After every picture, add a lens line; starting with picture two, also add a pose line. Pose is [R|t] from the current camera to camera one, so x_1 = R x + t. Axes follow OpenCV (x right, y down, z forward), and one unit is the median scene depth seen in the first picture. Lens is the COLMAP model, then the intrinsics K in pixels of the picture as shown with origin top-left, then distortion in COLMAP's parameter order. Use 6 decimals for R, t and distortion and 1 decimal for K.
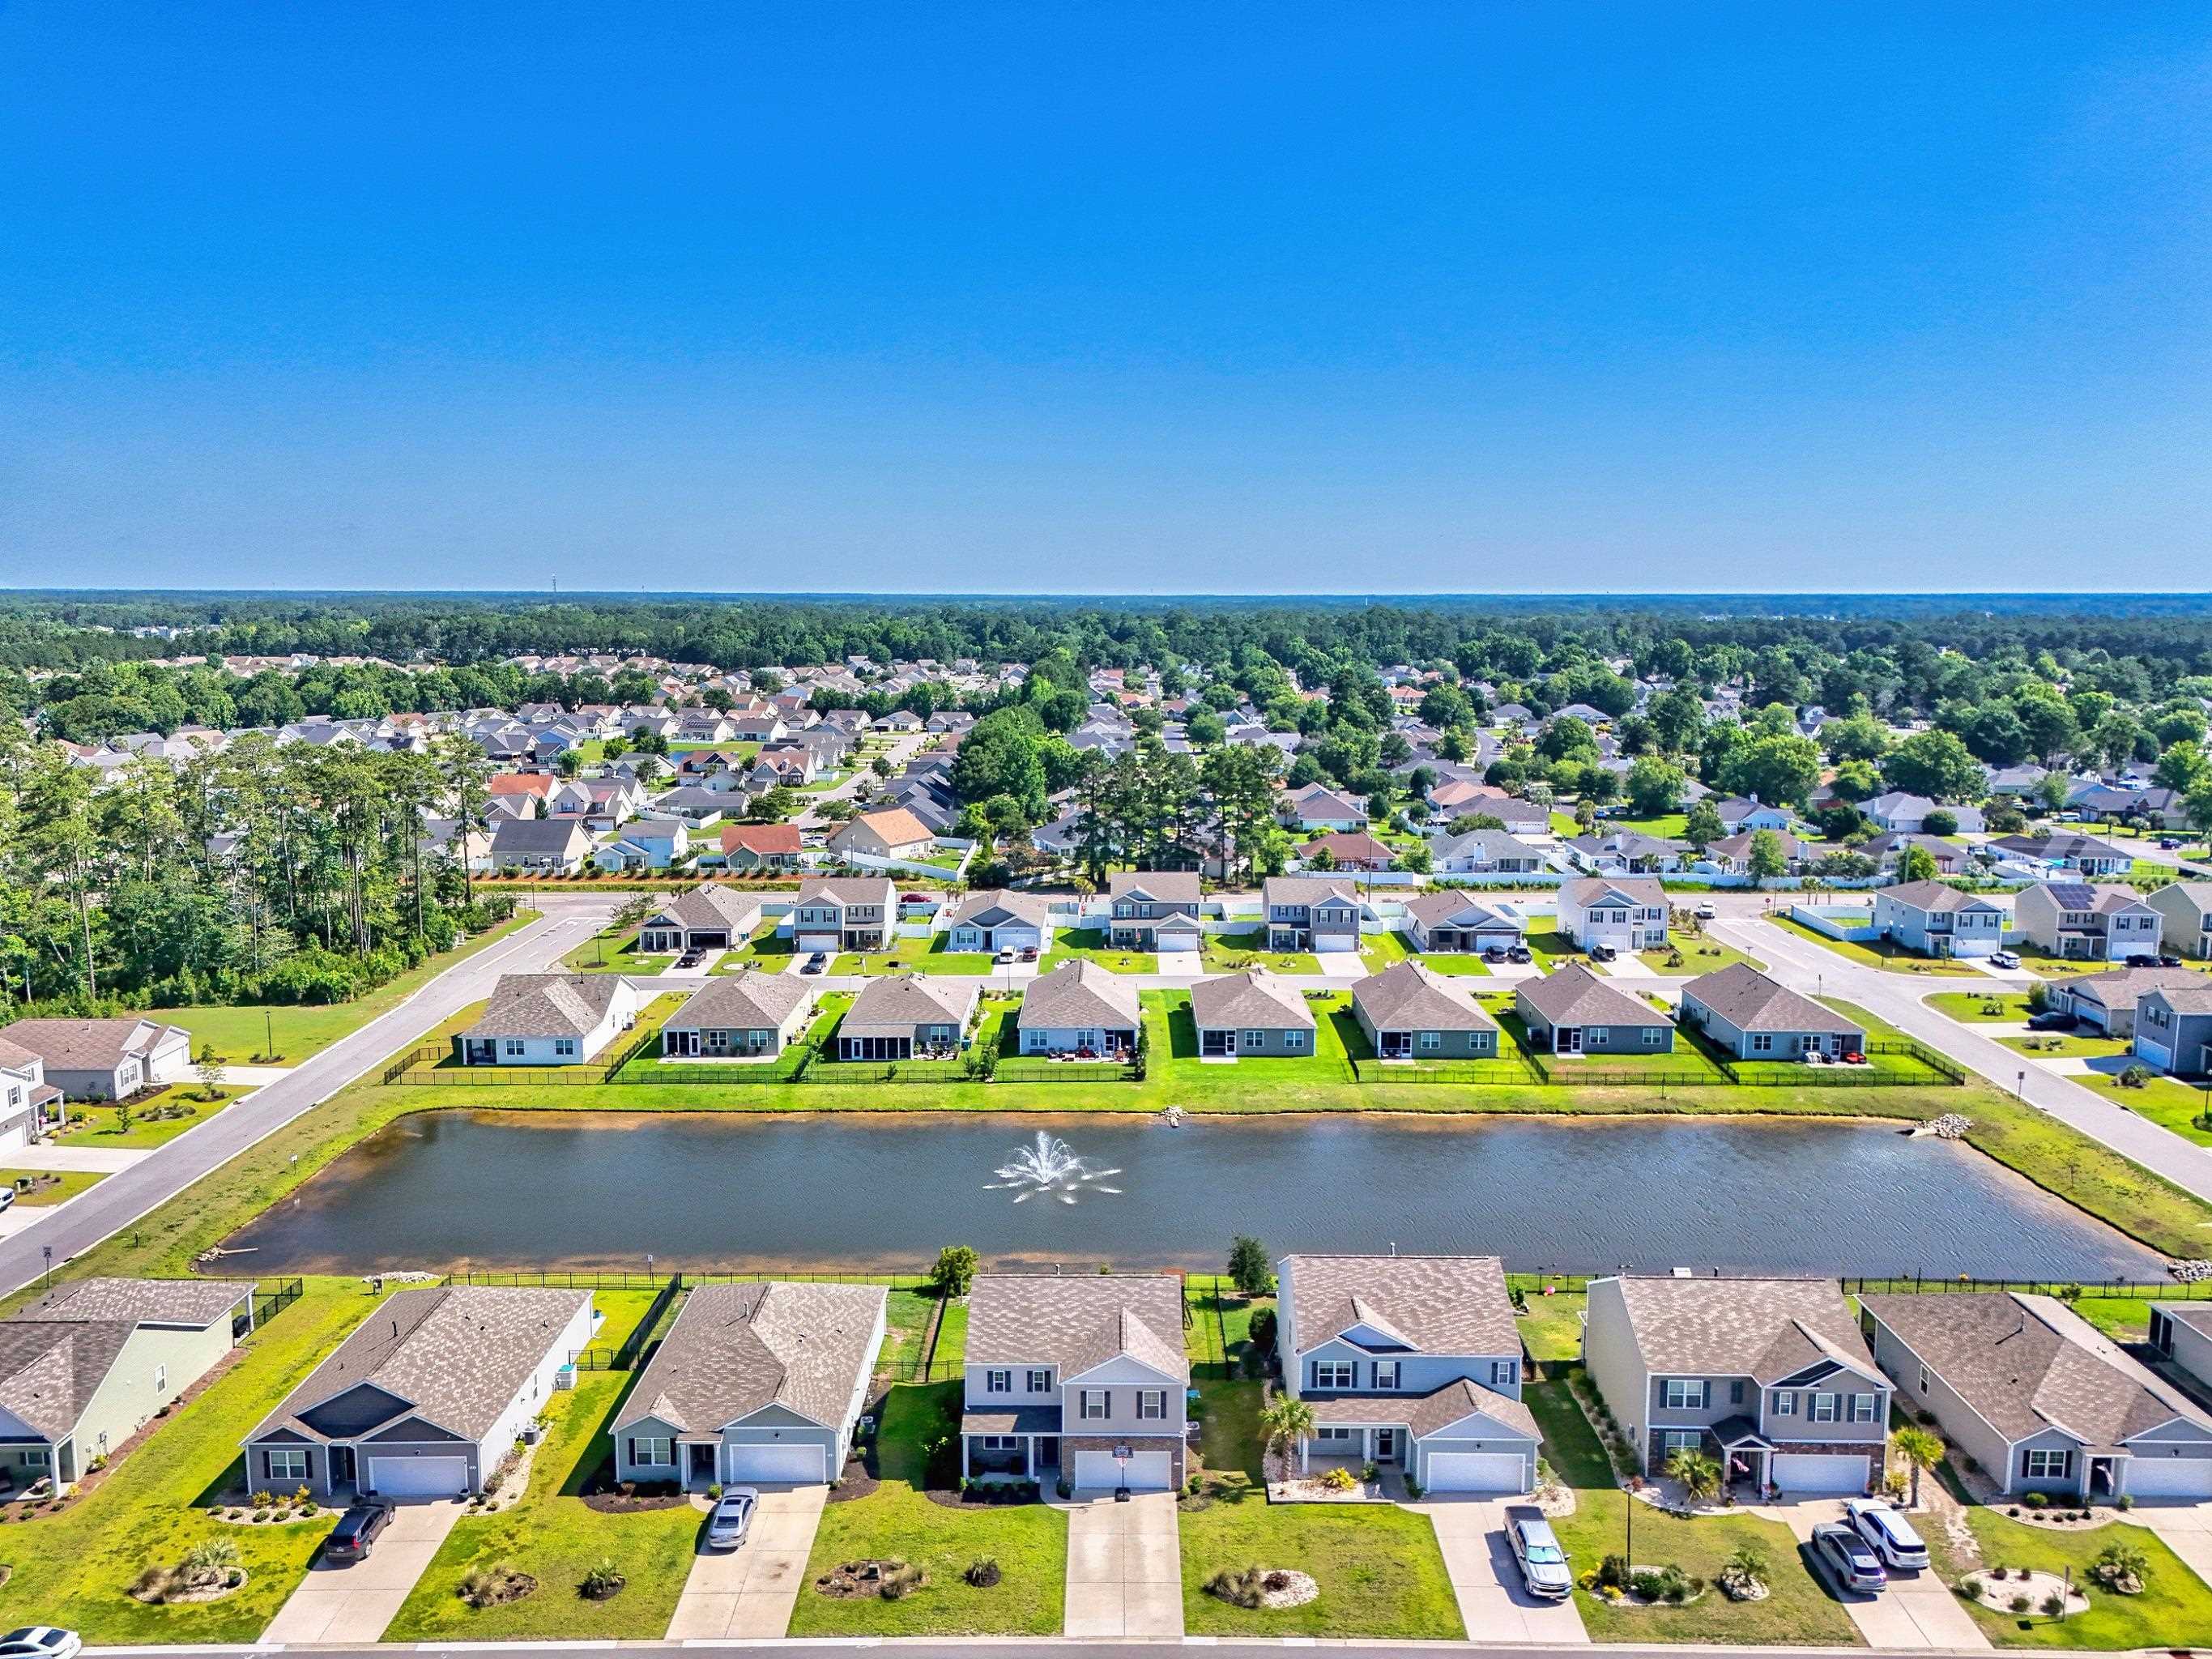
lens RADIAL K [[1626.2, 0, 1107.0], [0, 1626.2, 840.3], [0, 0, 1]] dist [0.081339, -0.069771]
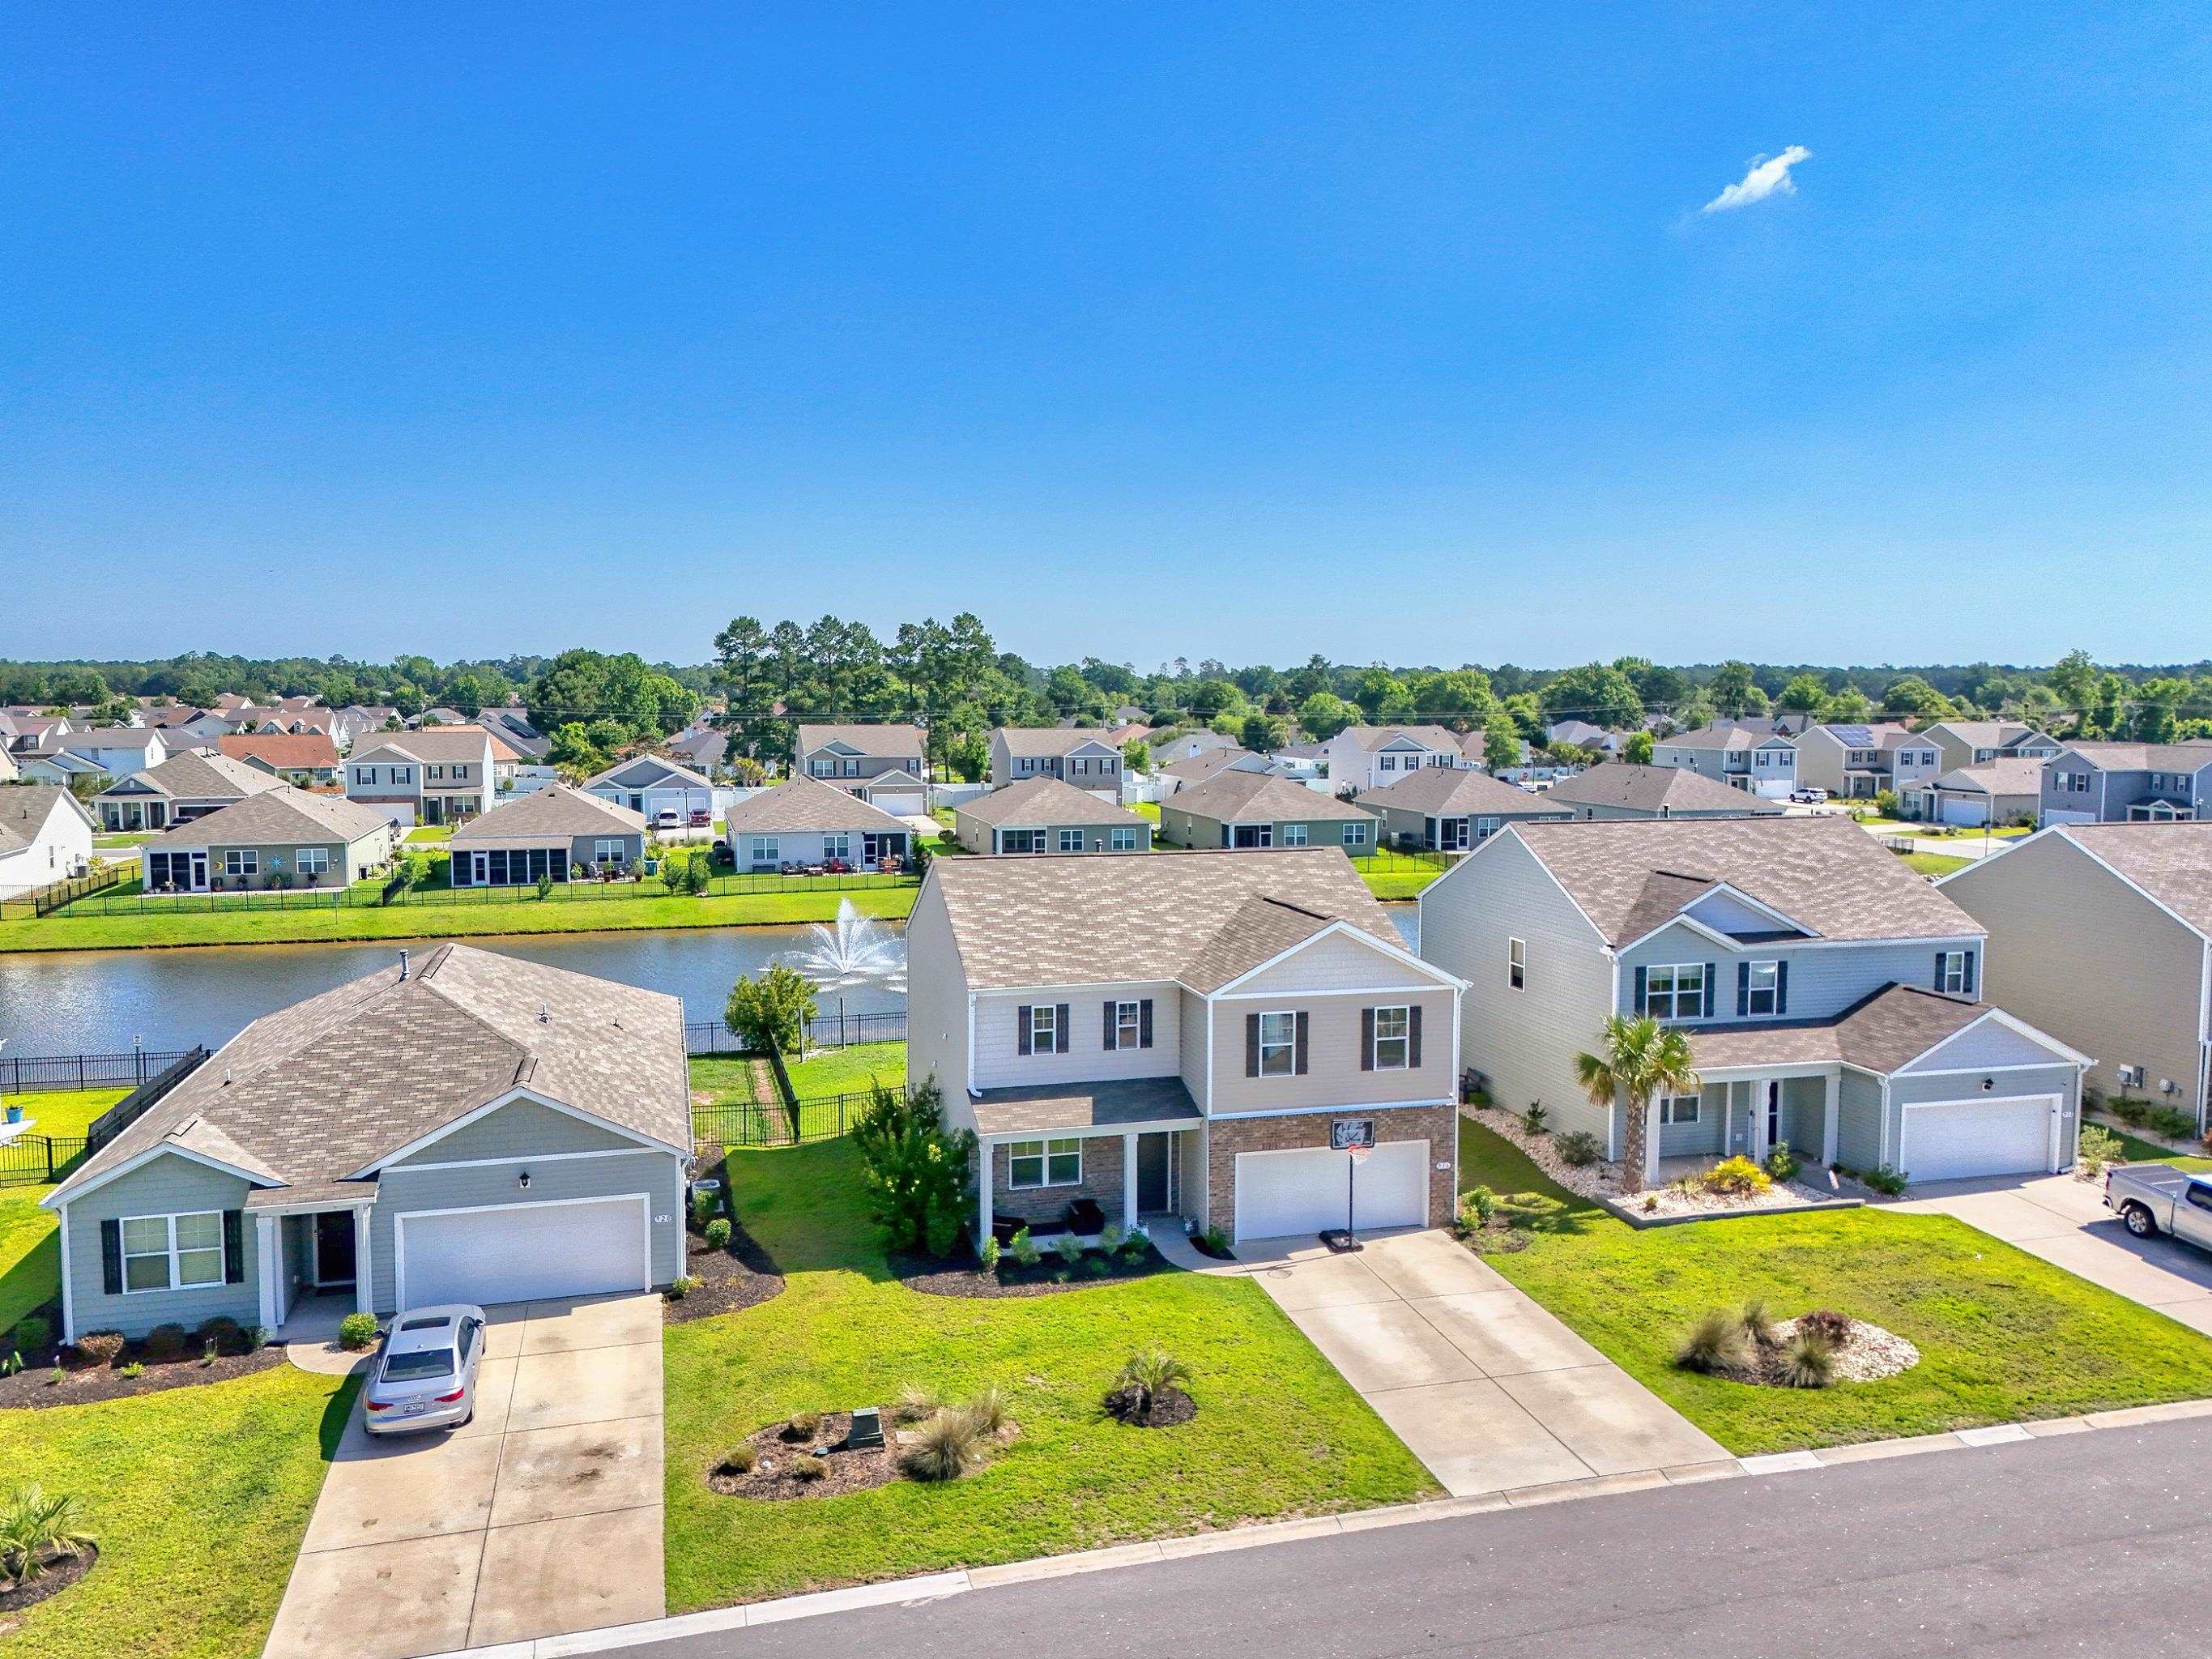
lens RADIAL K [[1626.2, 0, 1109.4], [0, 1626.2, 821.8], [0, 0, 1]] dist [0.081339, -0.069771]
pose [[0.962215, -0.021084, 0.271475, -0.103694], [0.039510, 0.997257, -0.062589, 0.185804], [-0.269411, 0.070950, 0.960408, 0.346730]]
